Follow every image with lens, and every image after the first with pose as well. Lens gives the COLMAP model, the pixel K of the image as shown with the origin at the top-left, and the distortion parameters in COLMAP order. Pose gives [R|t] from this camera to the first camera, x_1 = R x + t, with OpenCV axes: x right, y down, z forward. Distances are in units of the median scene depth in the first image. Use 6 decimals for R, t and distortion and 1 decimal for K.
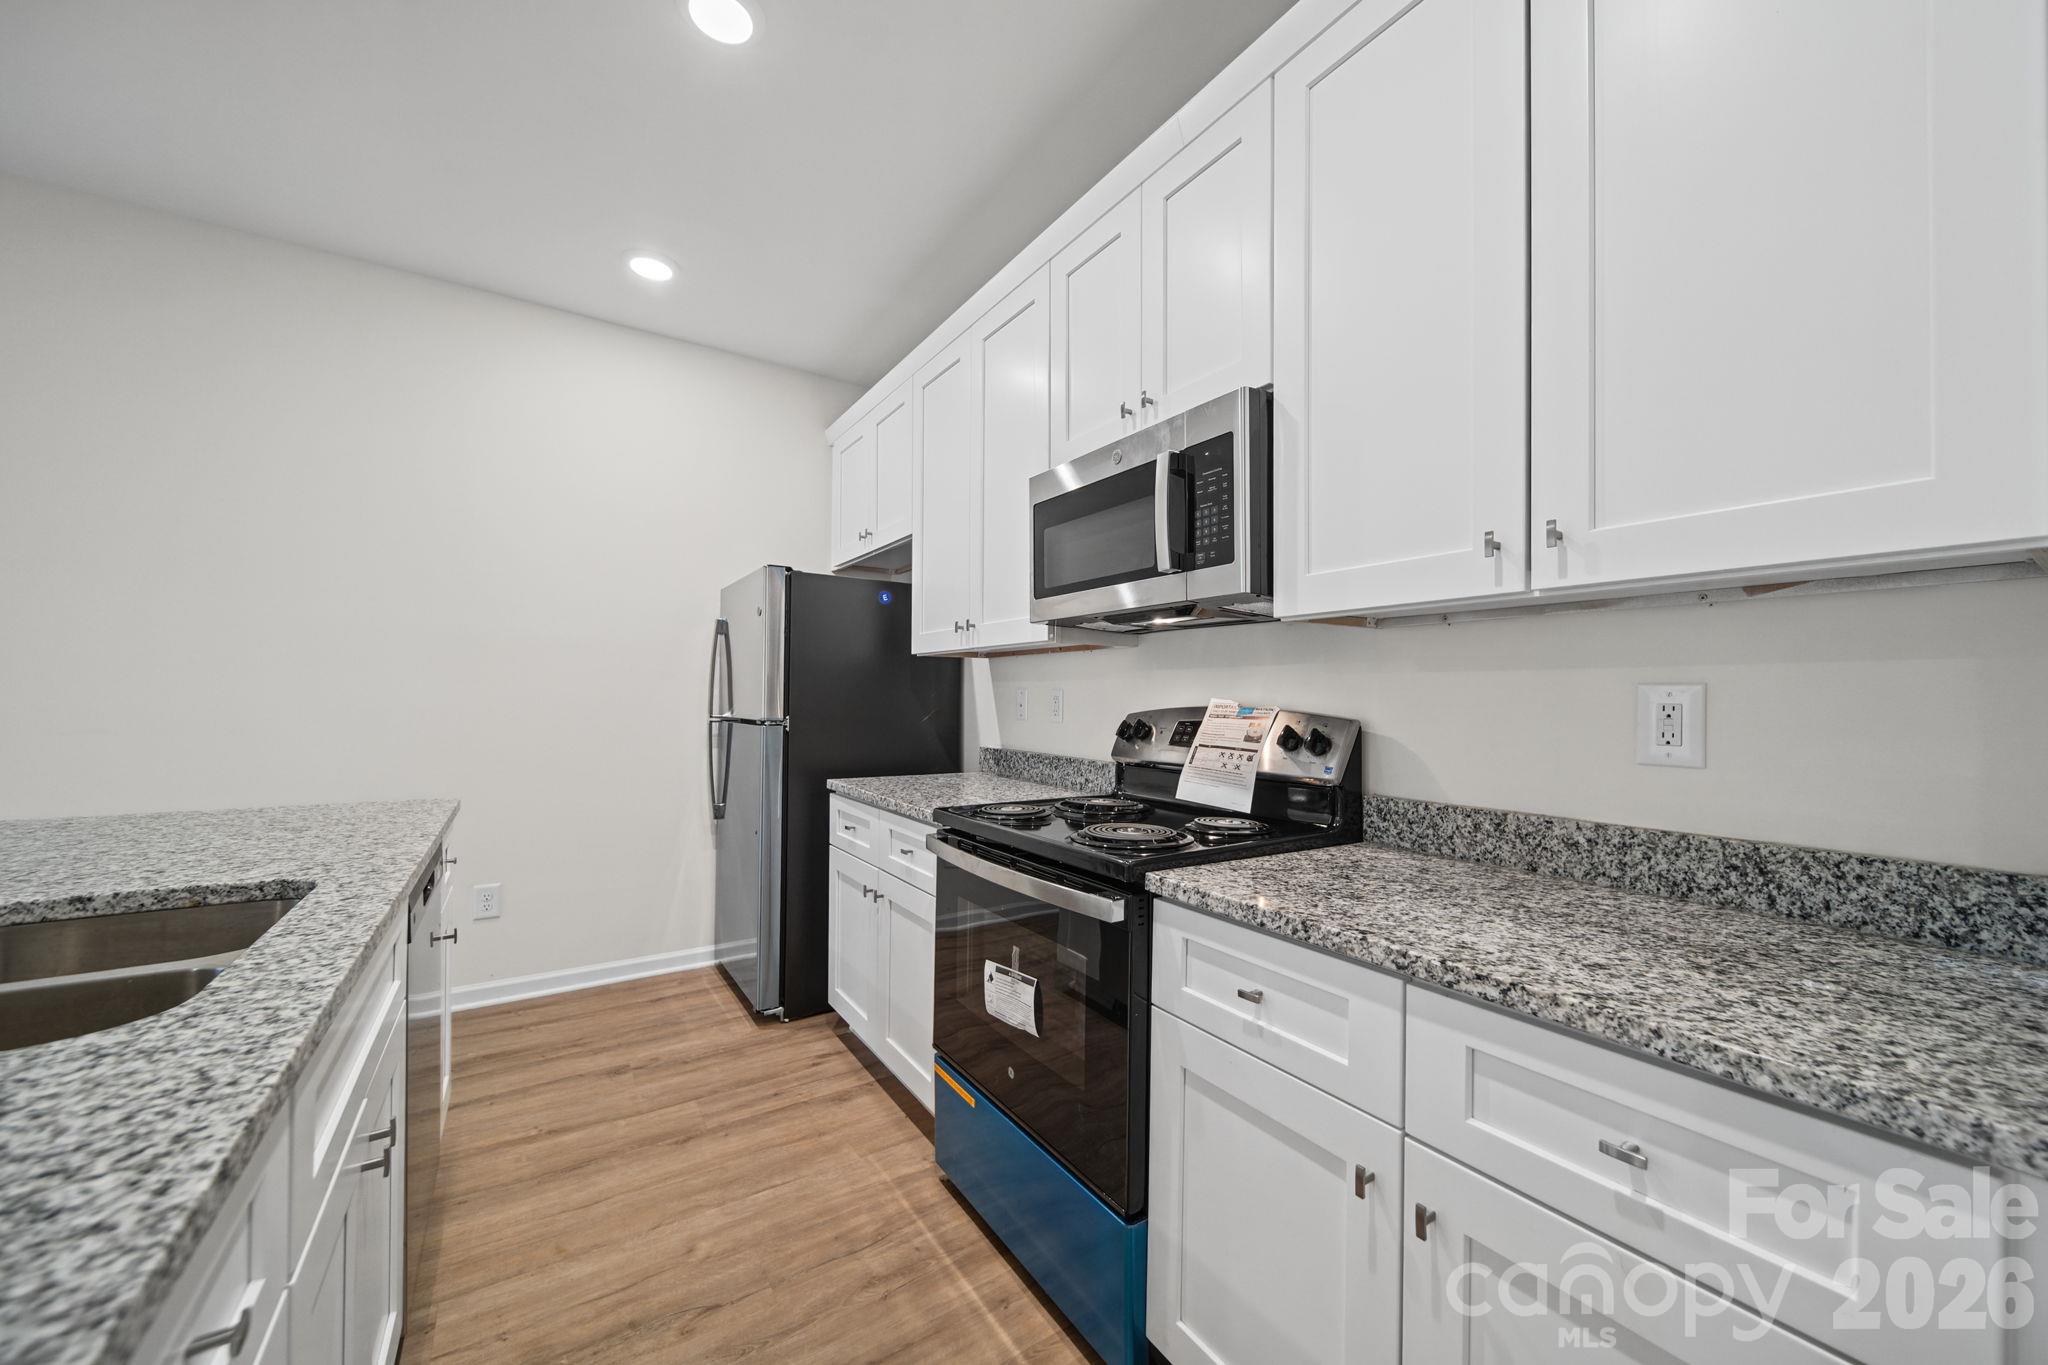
lens RADIAL K [[732.7, 0, 1033.5], [0, 732.7, 691.5], [0, 0, 1]] dist [0.005191, -0.000142]
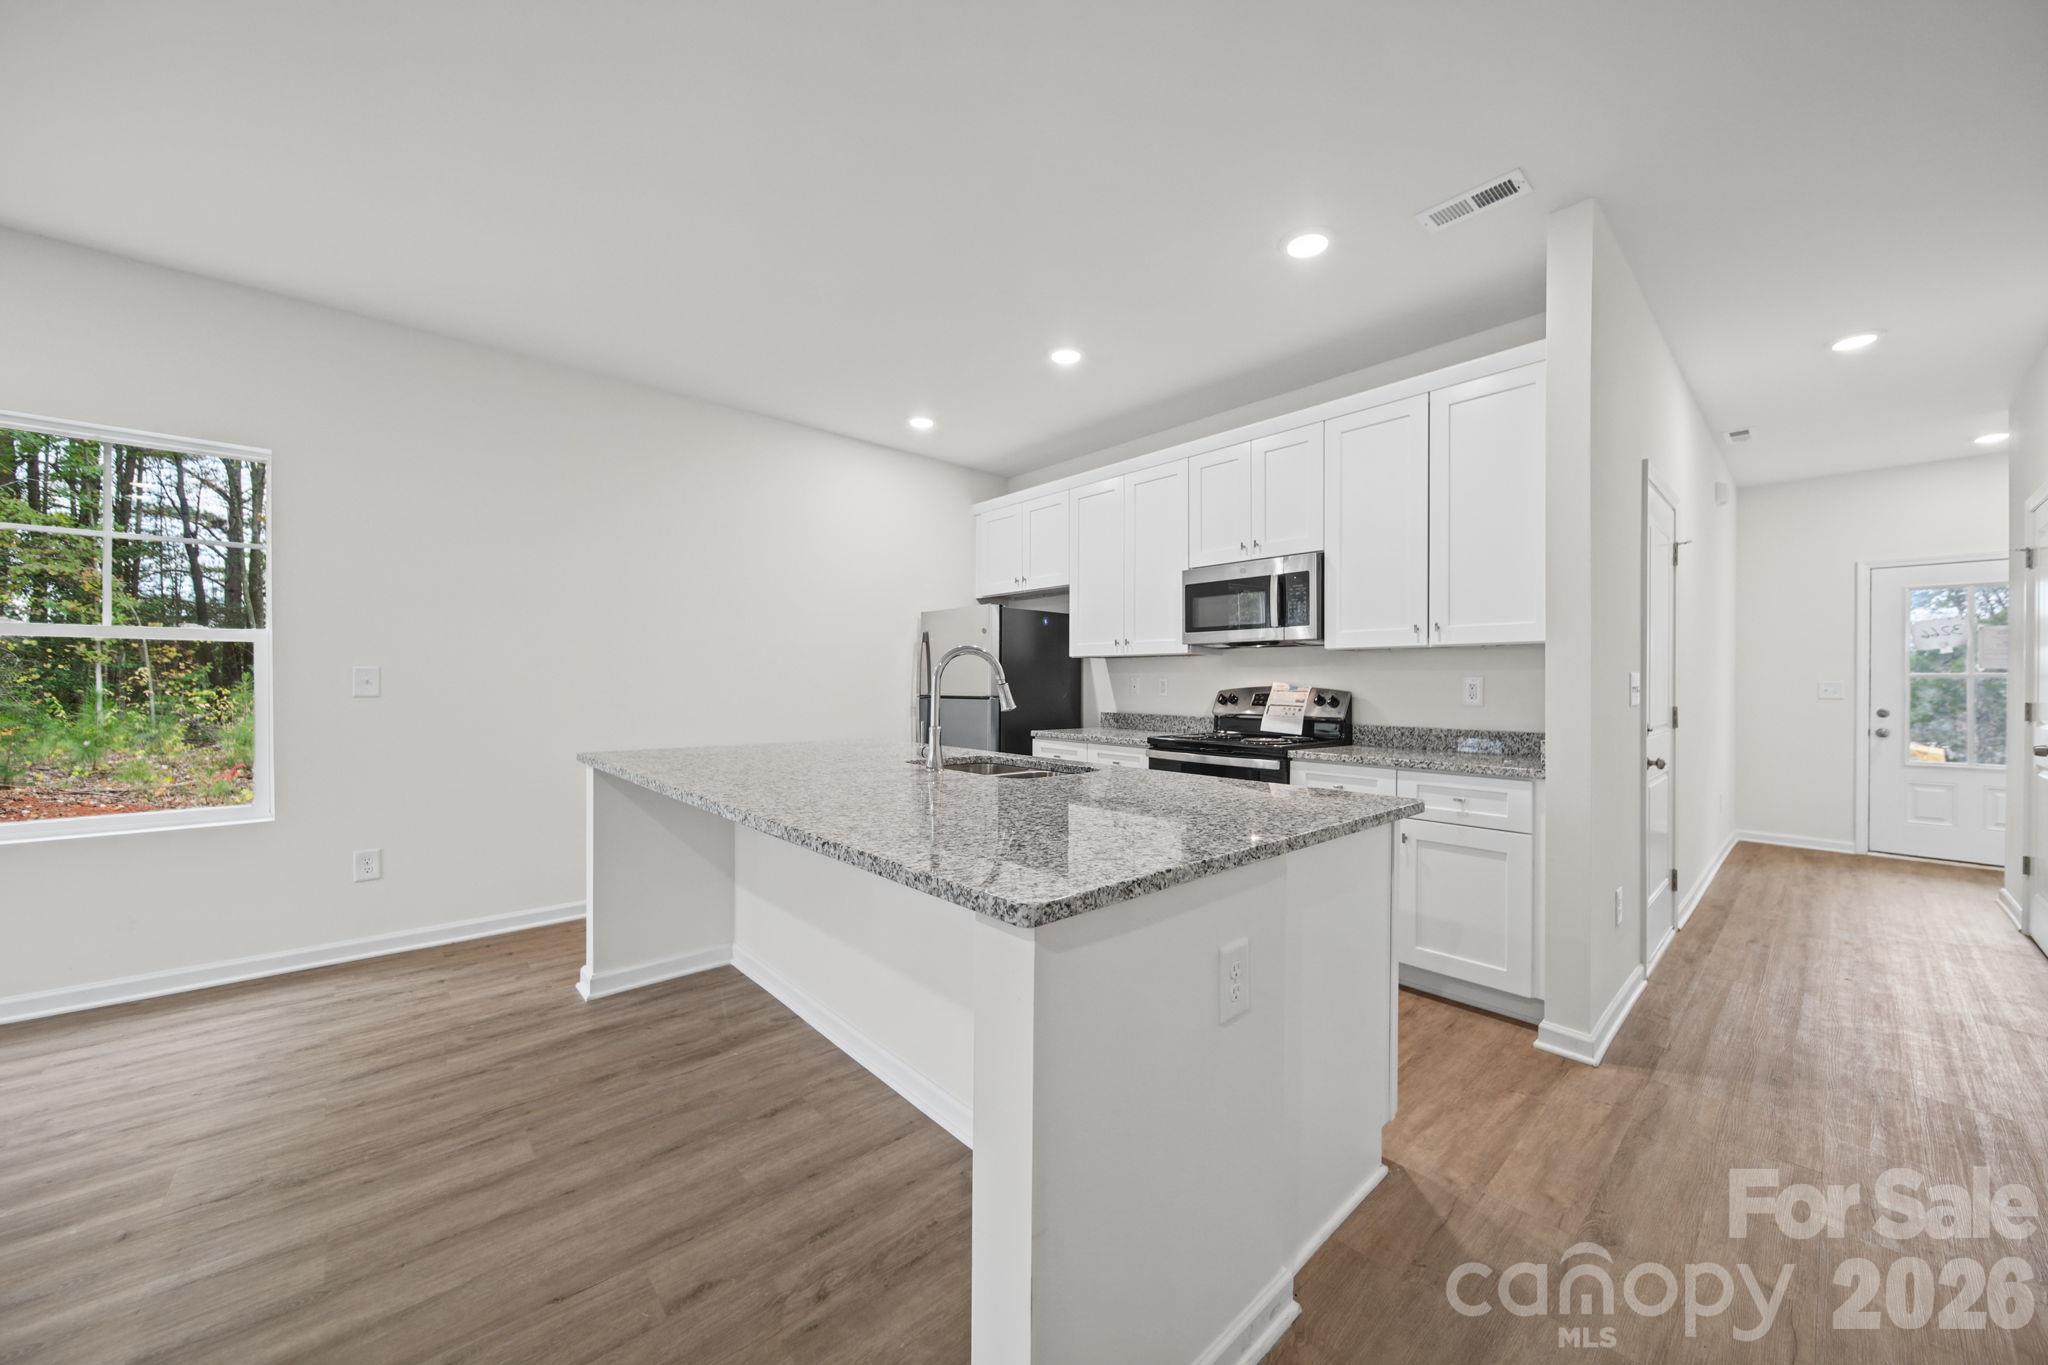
lens RADIAL K [[732.7, 0, 1017.5], [0, 732.7, 674.8], [0, 0, 1]] dist [0.005191, -0.000142]
pose [[0.989038, 0.003155, 0.147628, -0.812541], [-0.001901, 0.999961, -0.008639, 0.007326], [-0.147649, 0.008264, 0.989005, -0.974050]]
